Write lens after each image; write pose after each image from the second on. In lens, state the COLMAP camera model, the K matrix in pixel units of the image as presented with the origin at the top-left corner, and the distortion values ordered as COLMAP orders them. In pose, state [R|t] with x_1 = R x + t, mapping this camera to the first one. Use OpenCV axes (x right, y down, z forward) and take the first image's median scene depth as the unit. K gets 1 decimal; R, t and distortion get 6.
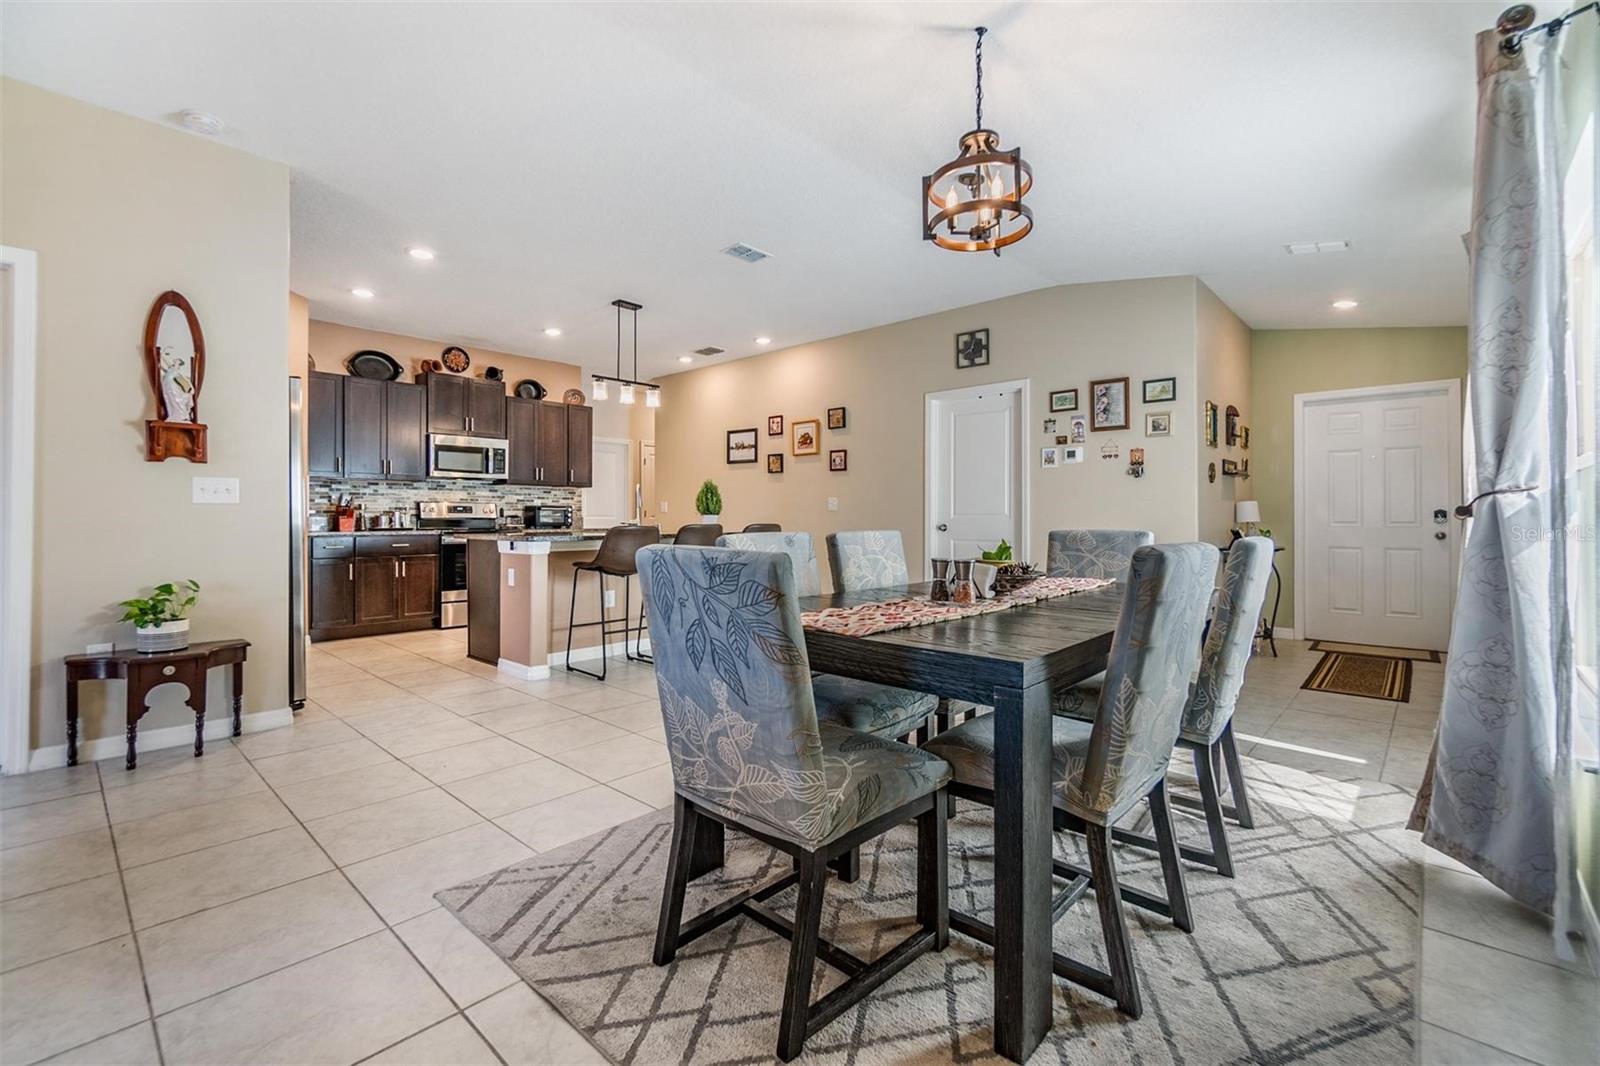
lens RADIAL K [[697.6, 0, 794.7], [0, 697.6, 514.0], [0, 0, 1]] dist [-0.002515, 0.000269]
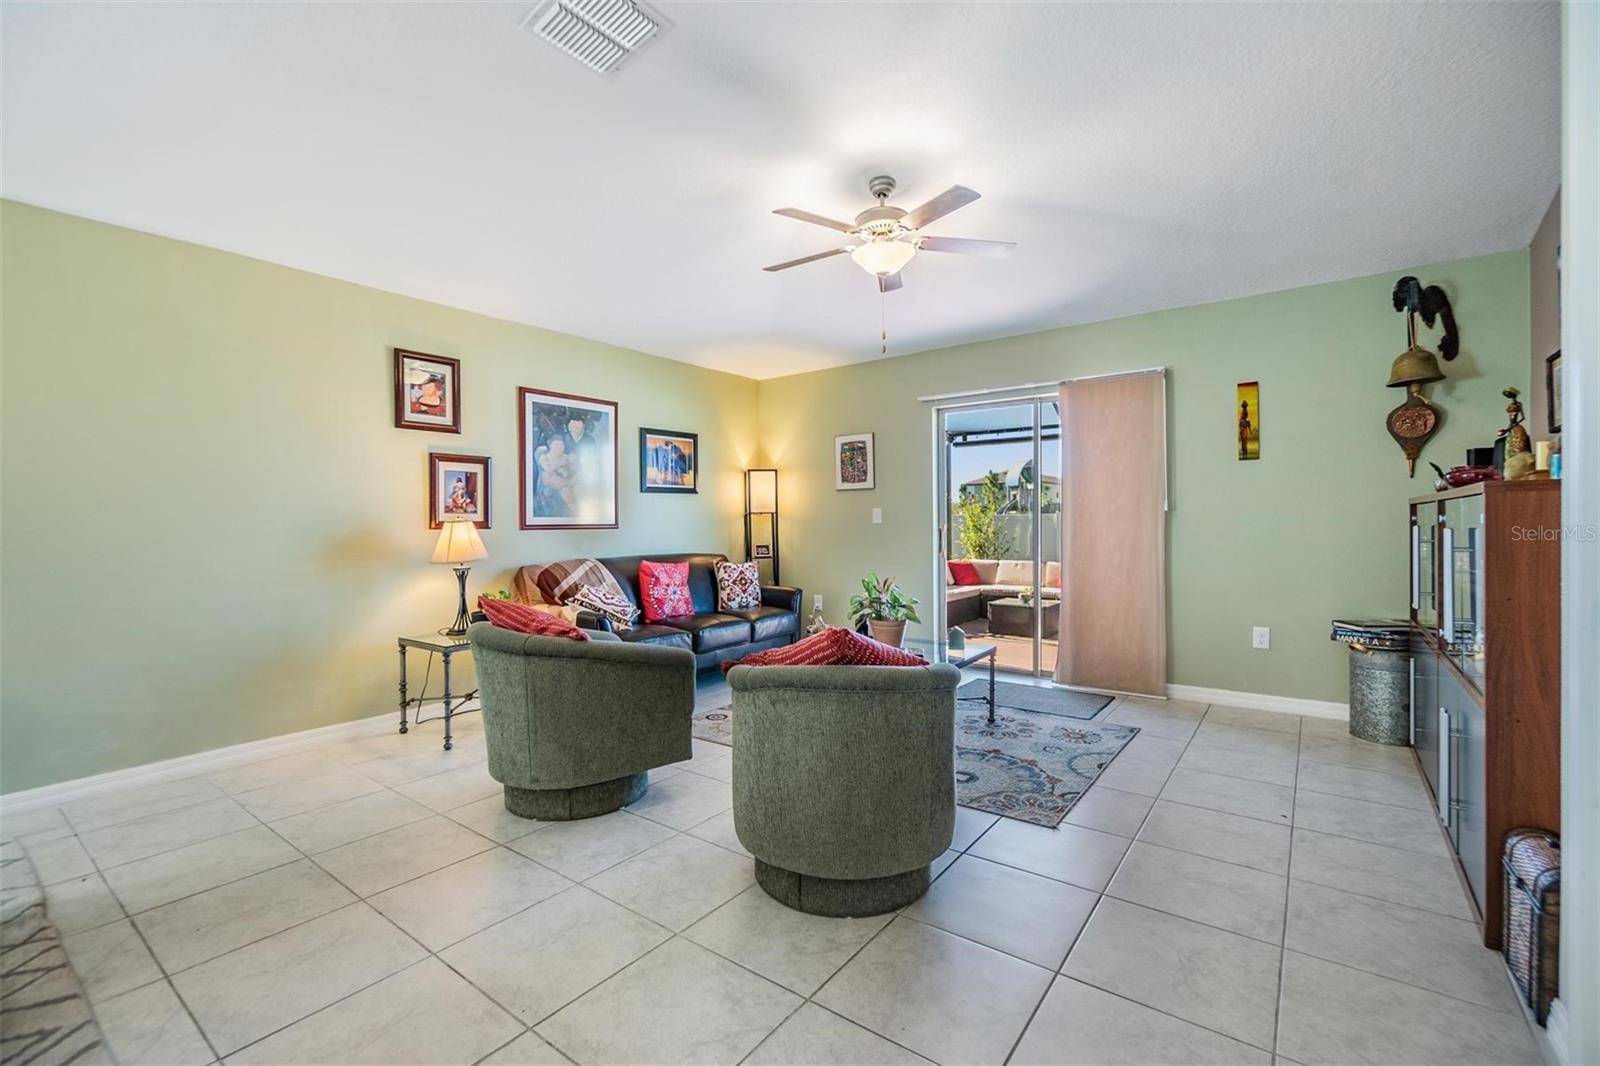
lens RADIAL K [[693.0, 0, 795.5], [0, 693.0, 533.0], [0, 0, 1]] dist [-0.000706, 0.000070]
pose [[-0.994845, 0.012065, -0.100683, -0.403771], [0.011044, 0.999882, 0.010690, -0.012686], [0.100800, 0.009523, -0.994861, 0.638541]]
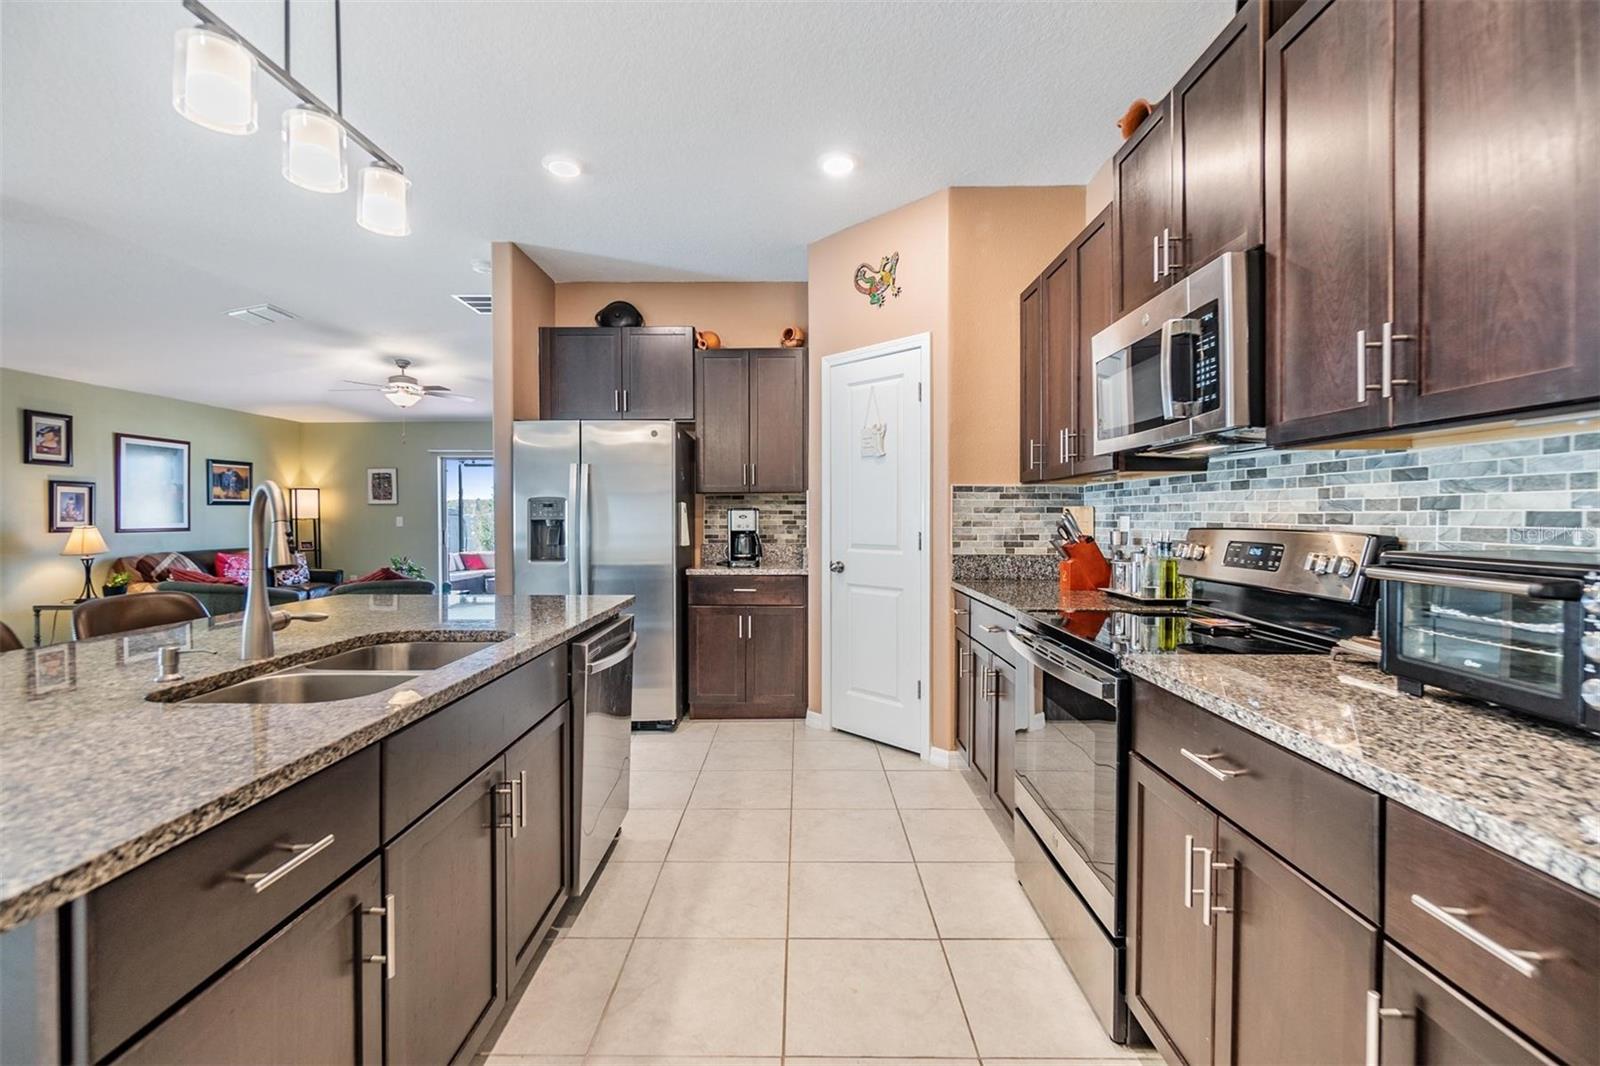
lens RADIAL K [[693.5, 0, 795.5], [0, 693.5, 527.3], [0, 0, 1]] dist [-0.002538, -0.000289]
pose [[-0.738823, 0.013217, -0.673770, -0.217425], [0.005603, 0.999894, 0.013471, -0.029911], [0.673876, 0.006177, -0.738819, 1.461687]]
